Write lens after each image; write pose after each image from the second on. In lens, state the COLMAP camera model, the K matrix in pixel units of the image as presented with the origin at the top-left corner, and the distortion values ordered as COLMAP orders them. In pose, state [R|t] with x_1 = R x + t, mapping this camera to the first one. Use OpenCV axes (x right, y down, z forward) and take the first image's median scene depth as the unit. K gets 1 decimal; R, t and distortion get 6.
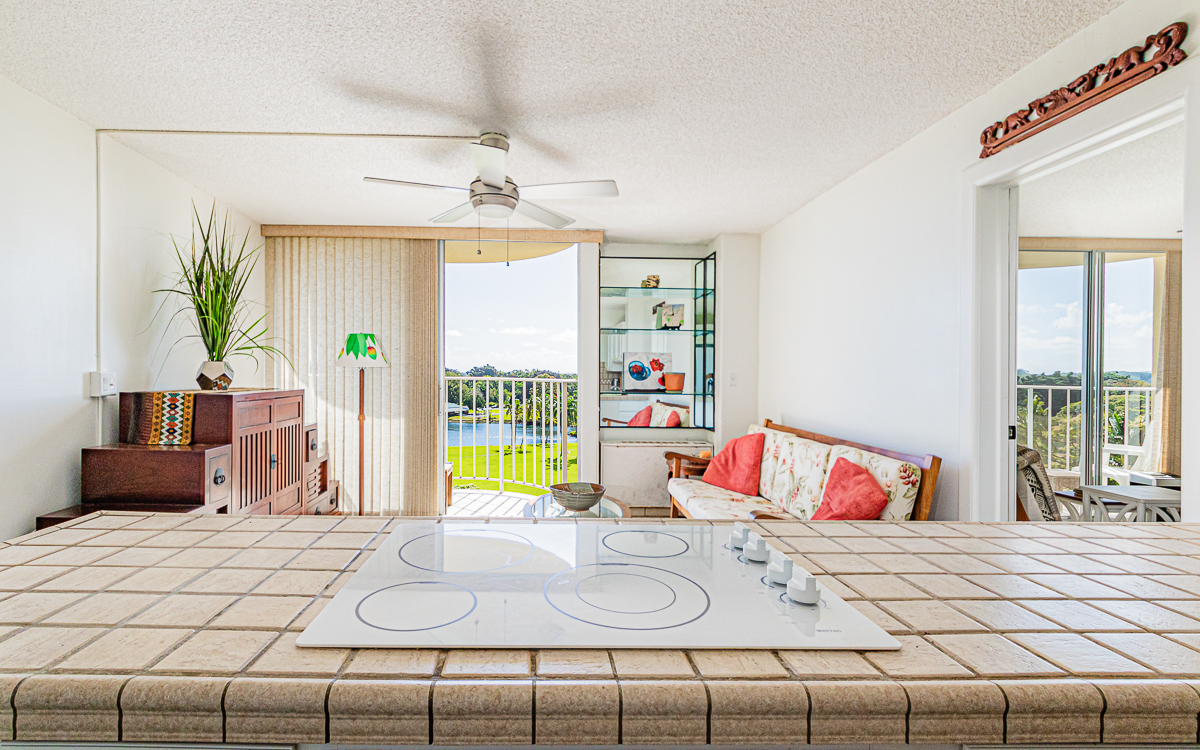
lens RADIAL K [[590.0, 0, 550.1], [0, 590.0, 368.4], [0, 0, 1]] dist [0.000218, 0.002092]
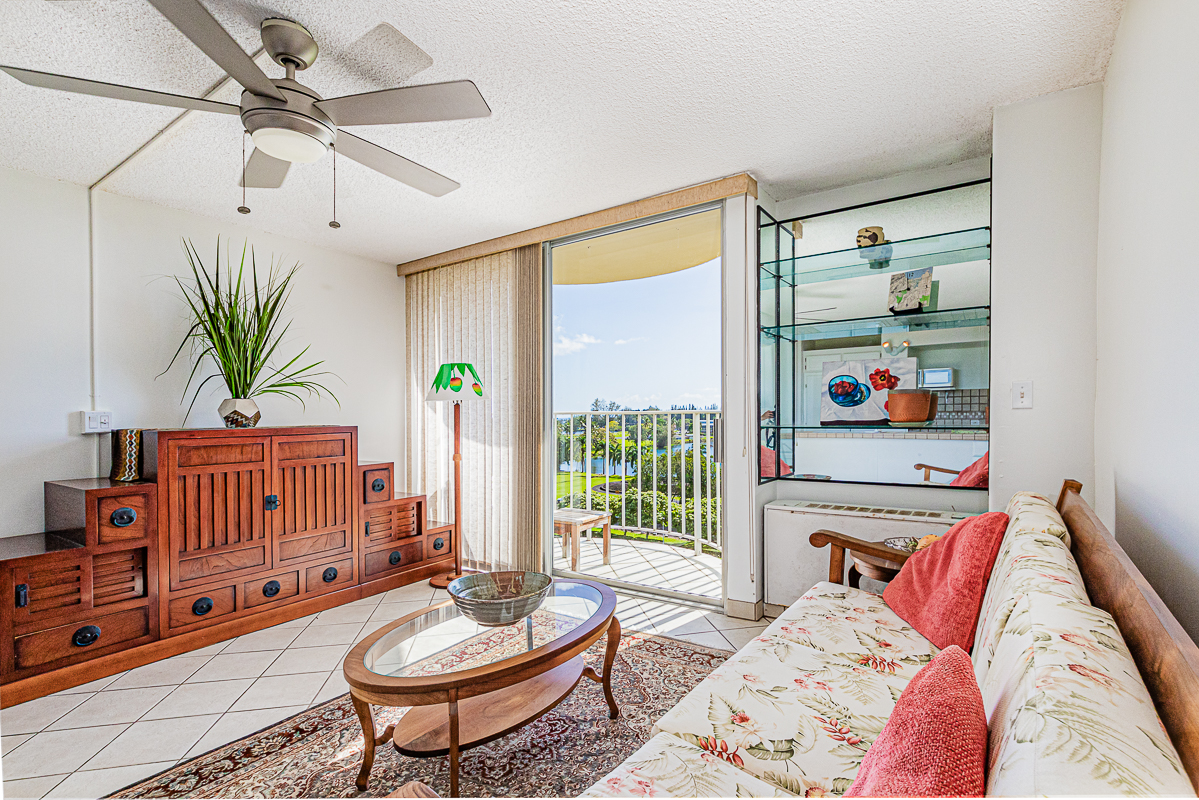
lens RADIAL K [[551.5, 0, 580.6], [0, 551.5, 423.7], [0, 0, 1]] dist [-0.000072, -0.000040]
pose [[0.799471, -0.015024, -0.600517, 0.551873], [0.026695, 0.999588, 0.010531, 0.045241], [0.600111, -0.024450, 0.799543, 0.736885]]
